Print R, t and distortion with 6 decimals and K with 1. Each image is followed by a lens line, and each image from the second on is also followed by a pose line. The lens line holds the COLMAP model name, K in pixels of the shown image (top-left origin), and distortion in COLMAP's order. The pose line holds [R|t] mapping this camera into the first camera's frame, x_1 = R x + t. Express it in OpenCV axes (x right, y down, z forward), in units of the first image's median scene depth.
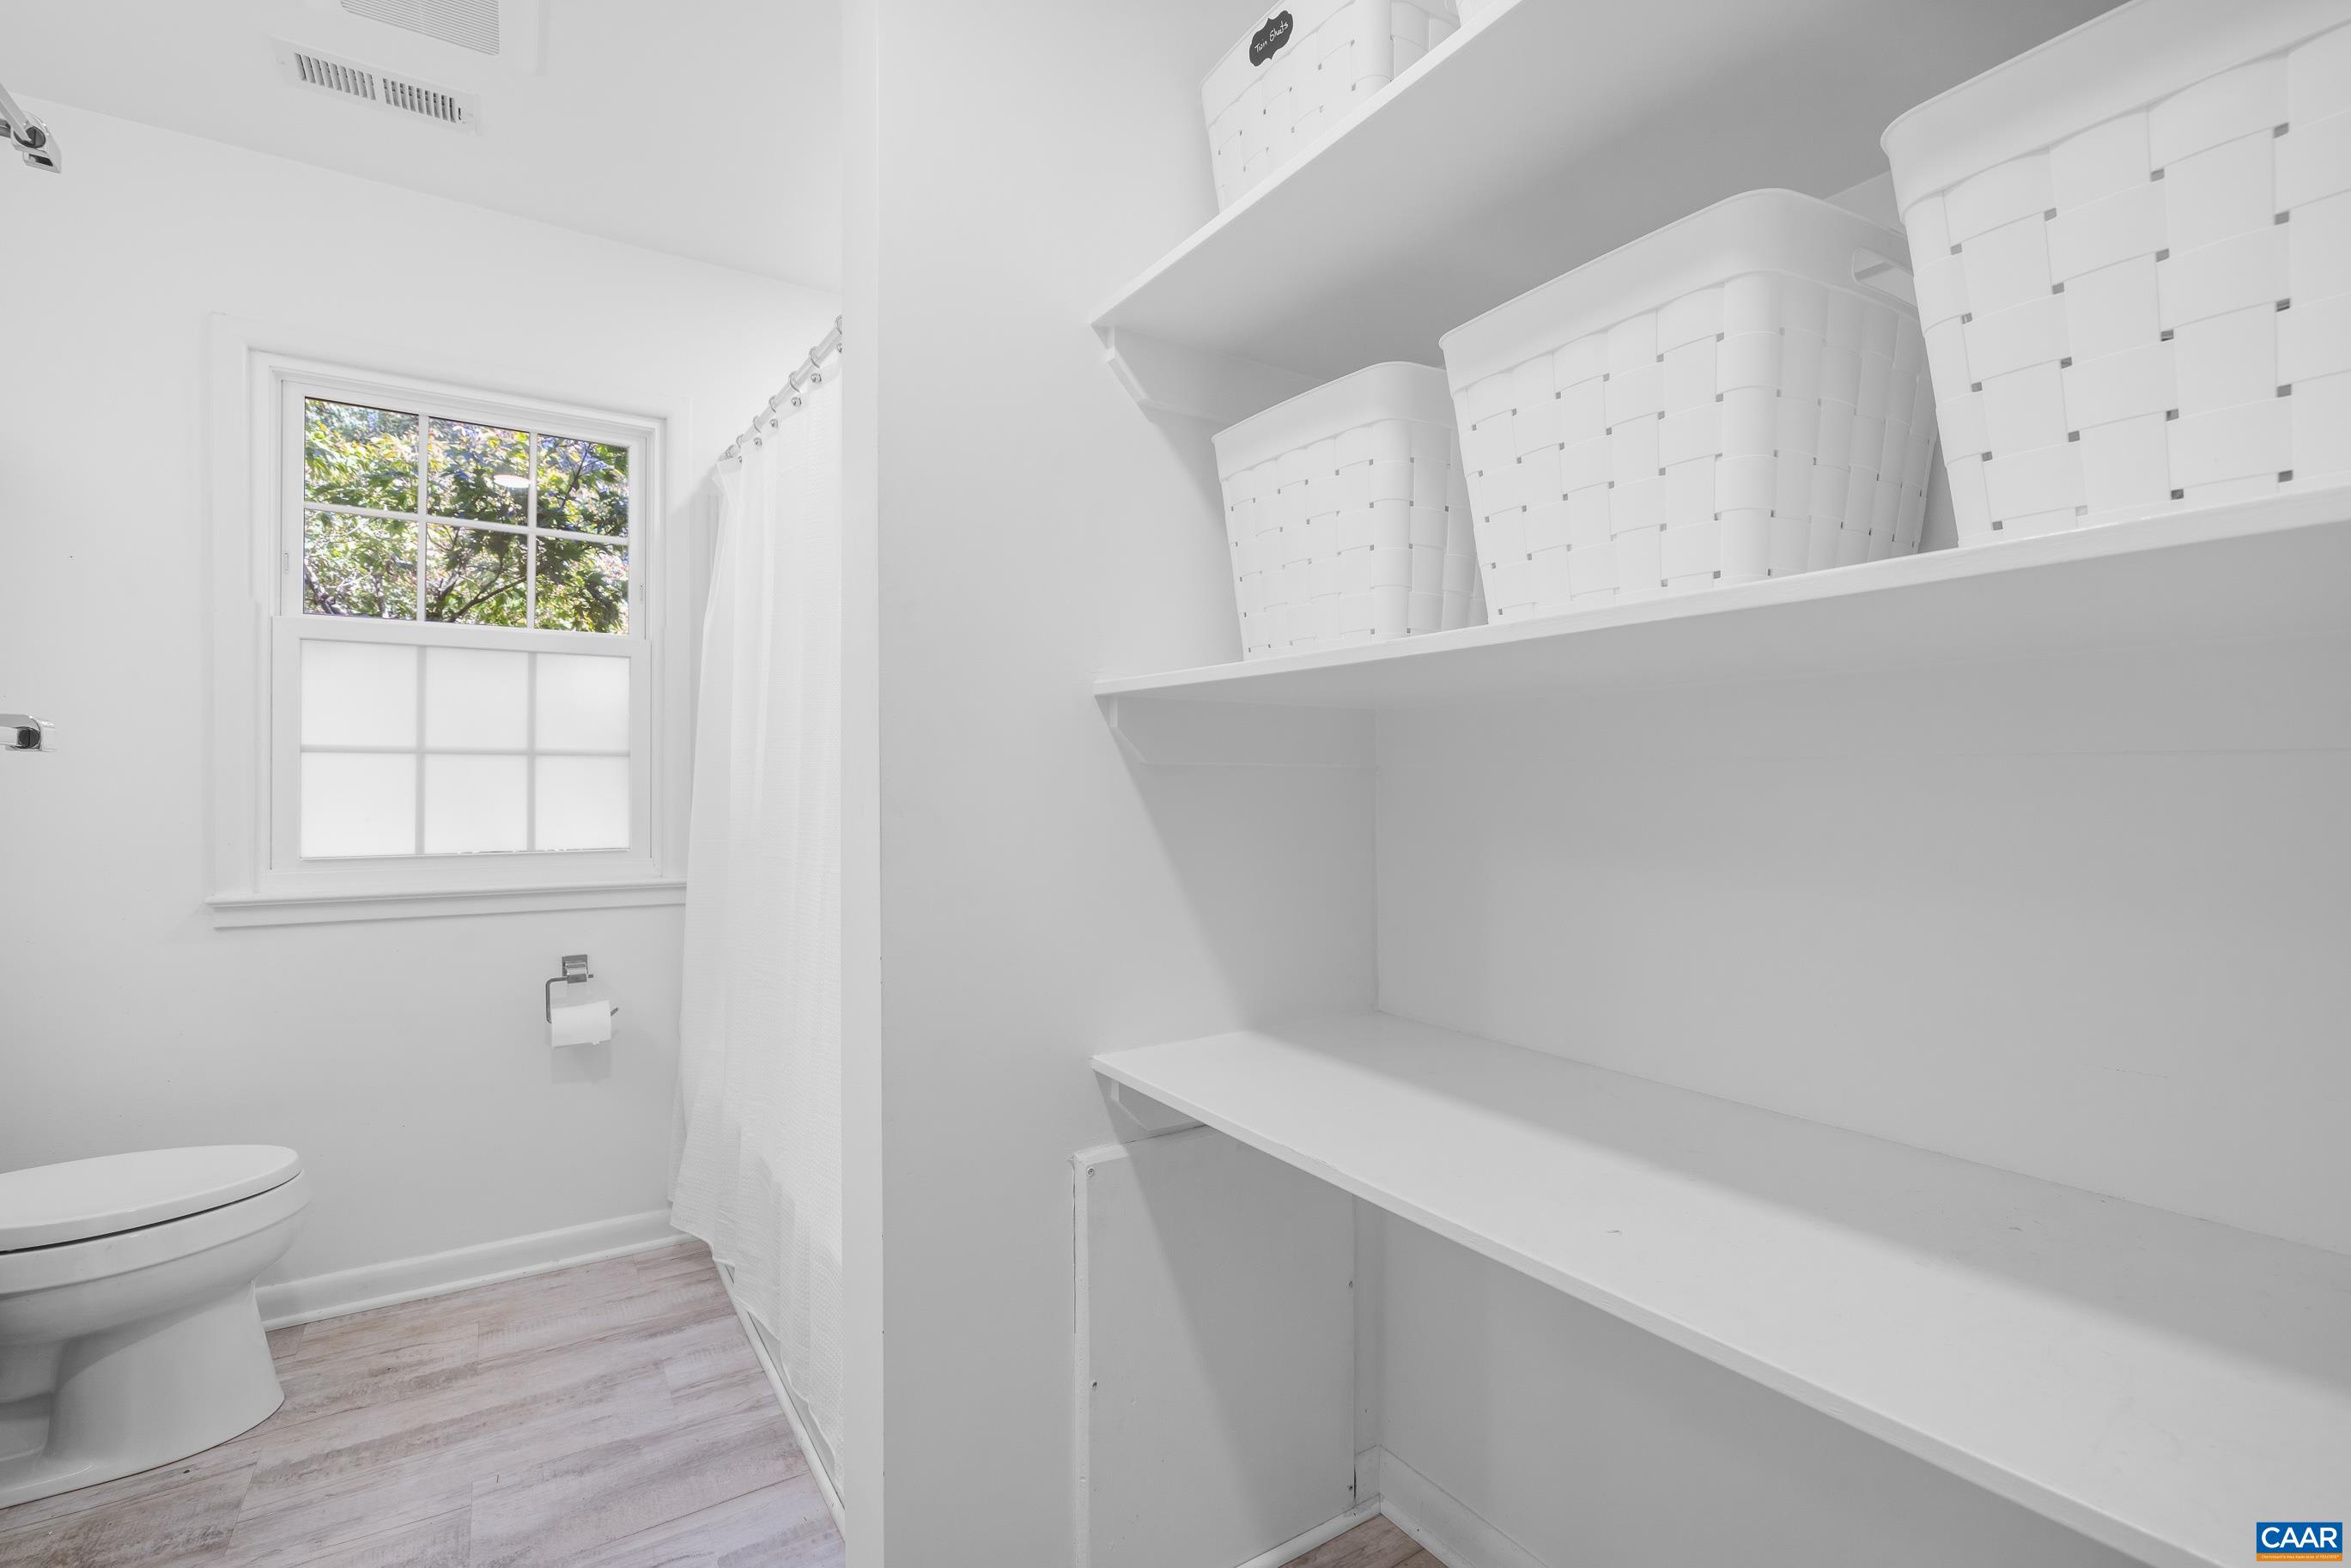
lens RADIAL K [[1068.7, 0, 1179.9], [0, 1068.7, 779.2], [0, 0, 1]] dist [-0.007947, 0.000225]
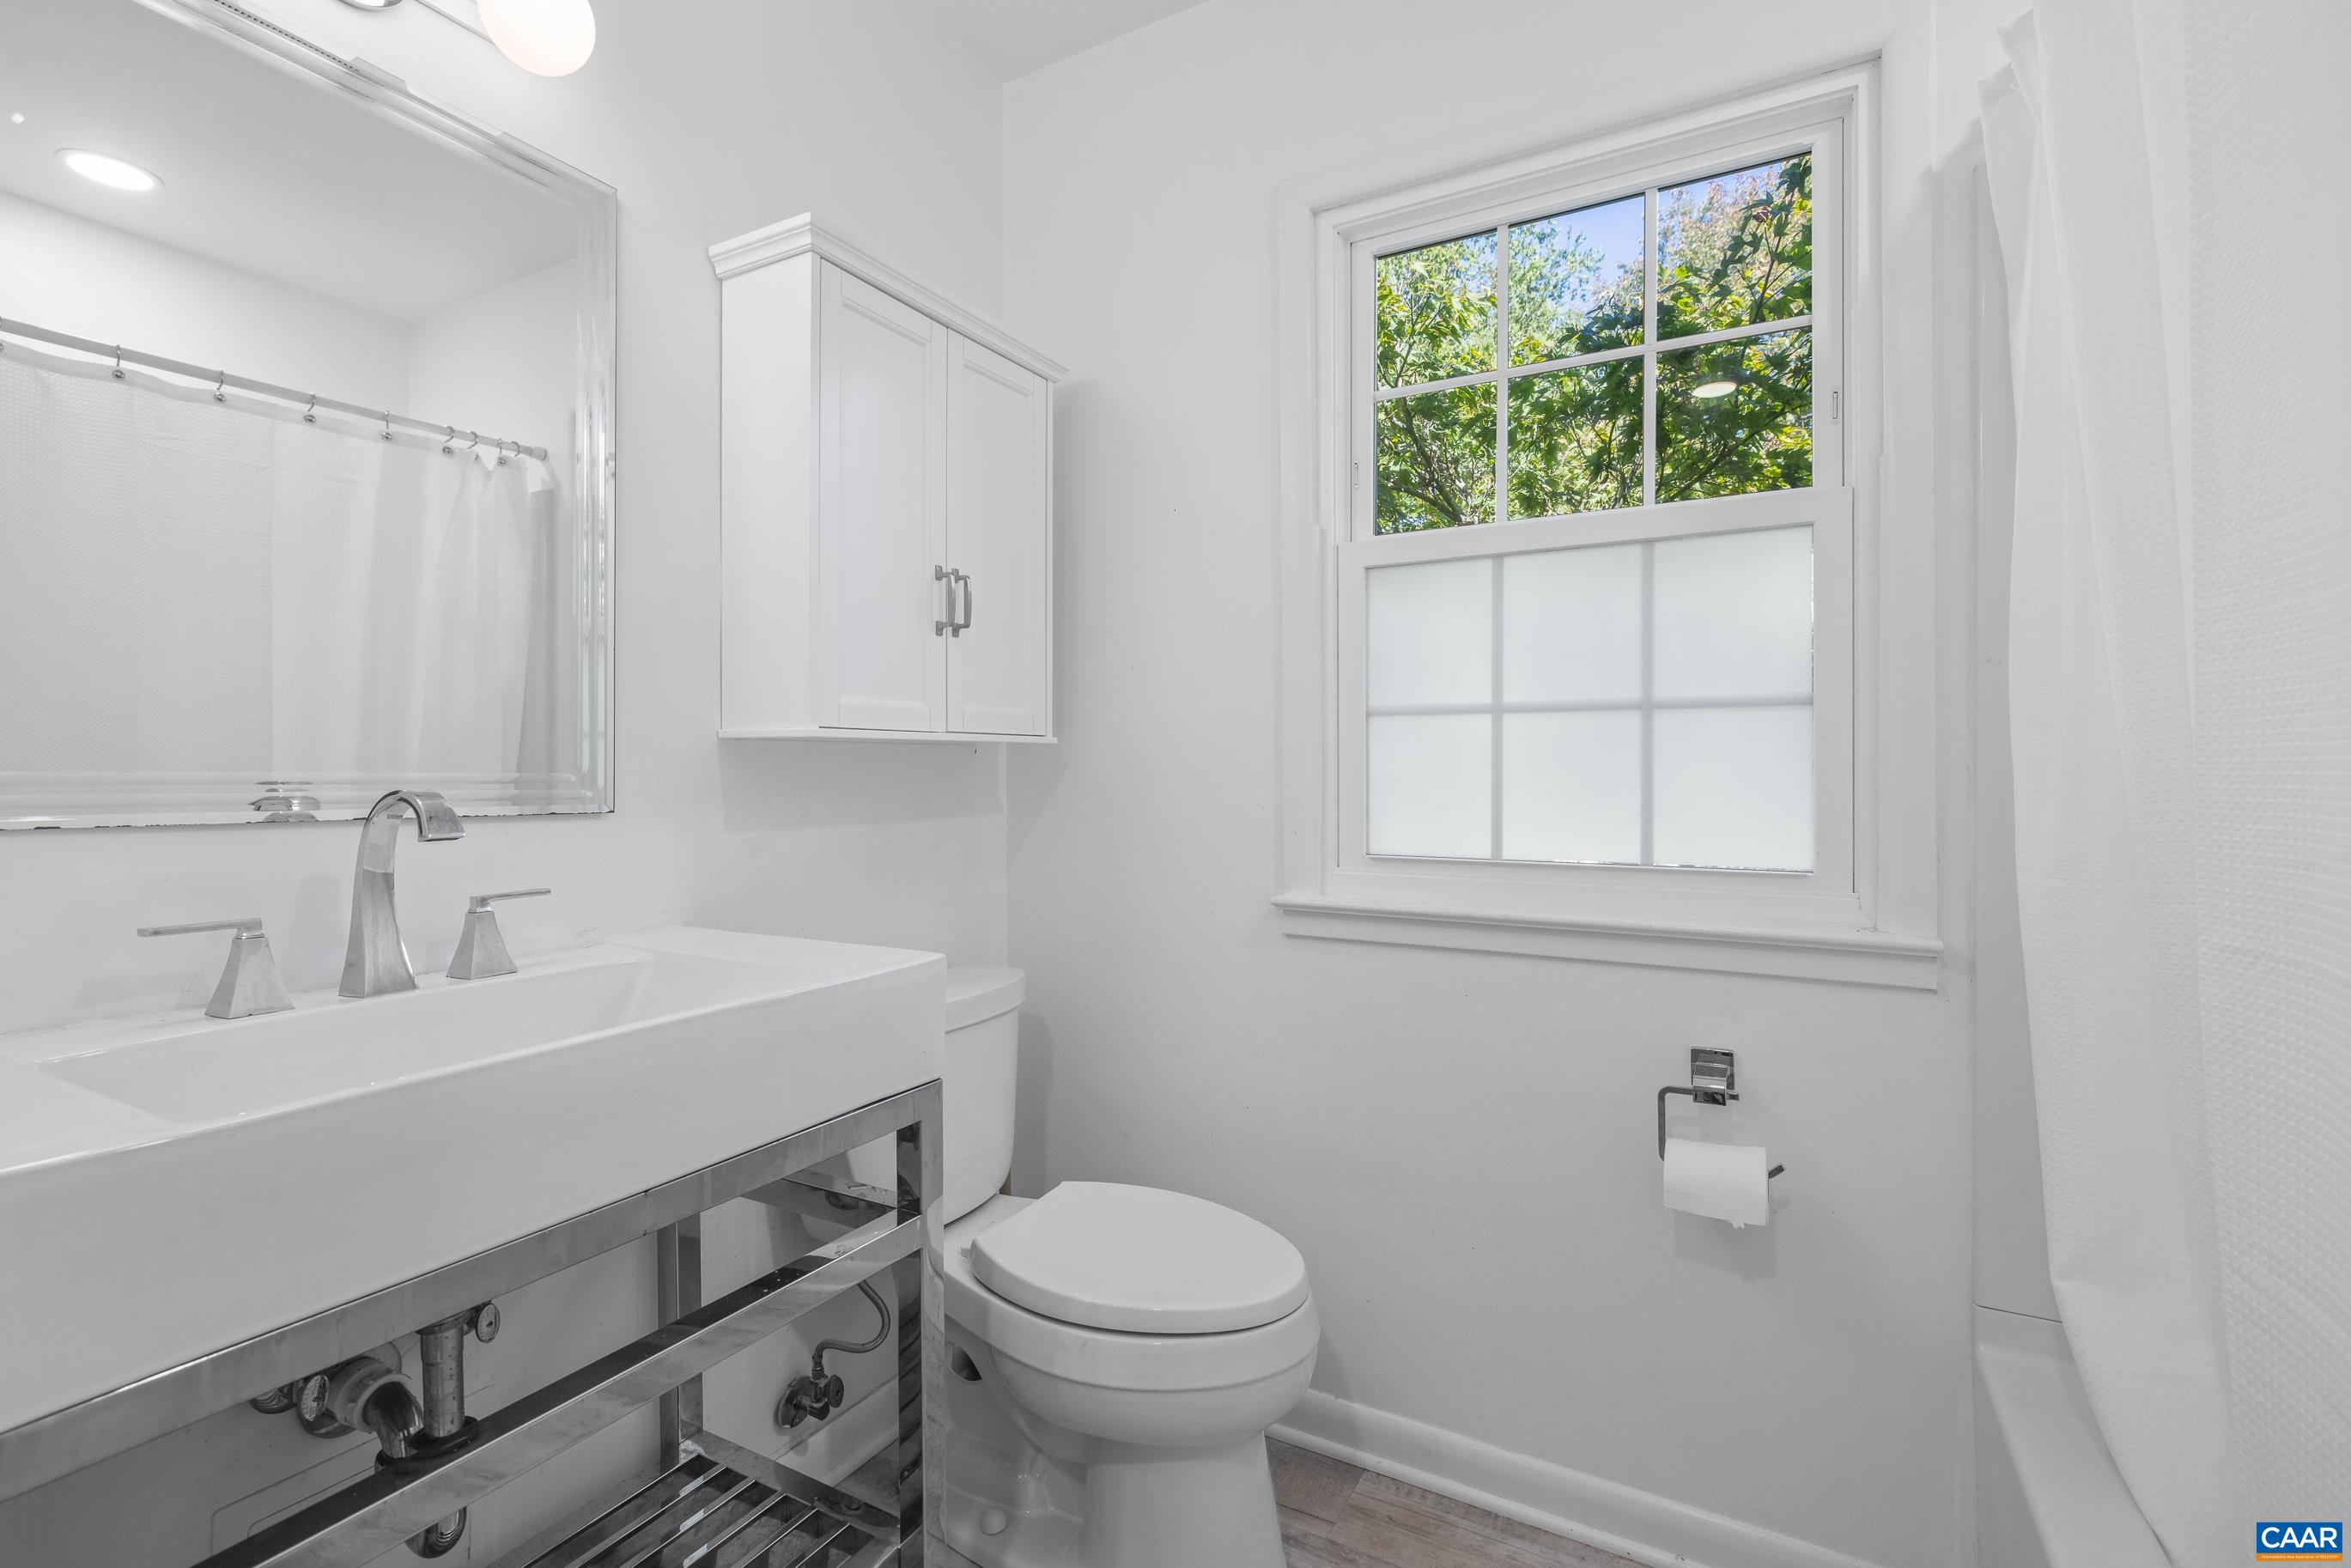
lens RADIAL K [[1068.7, 0, 1179.9], [0, 1068.7, 779.2], [0, 0, 1]] dist [-0.007947, 0.000225]
pose [[0.474933, -0.005675, -0.880003, -0.203334], [-0.007898, 0.999911, -0.010711, 0.027482], [0.879986, 0.012037, 0.474846, 0.489486]]
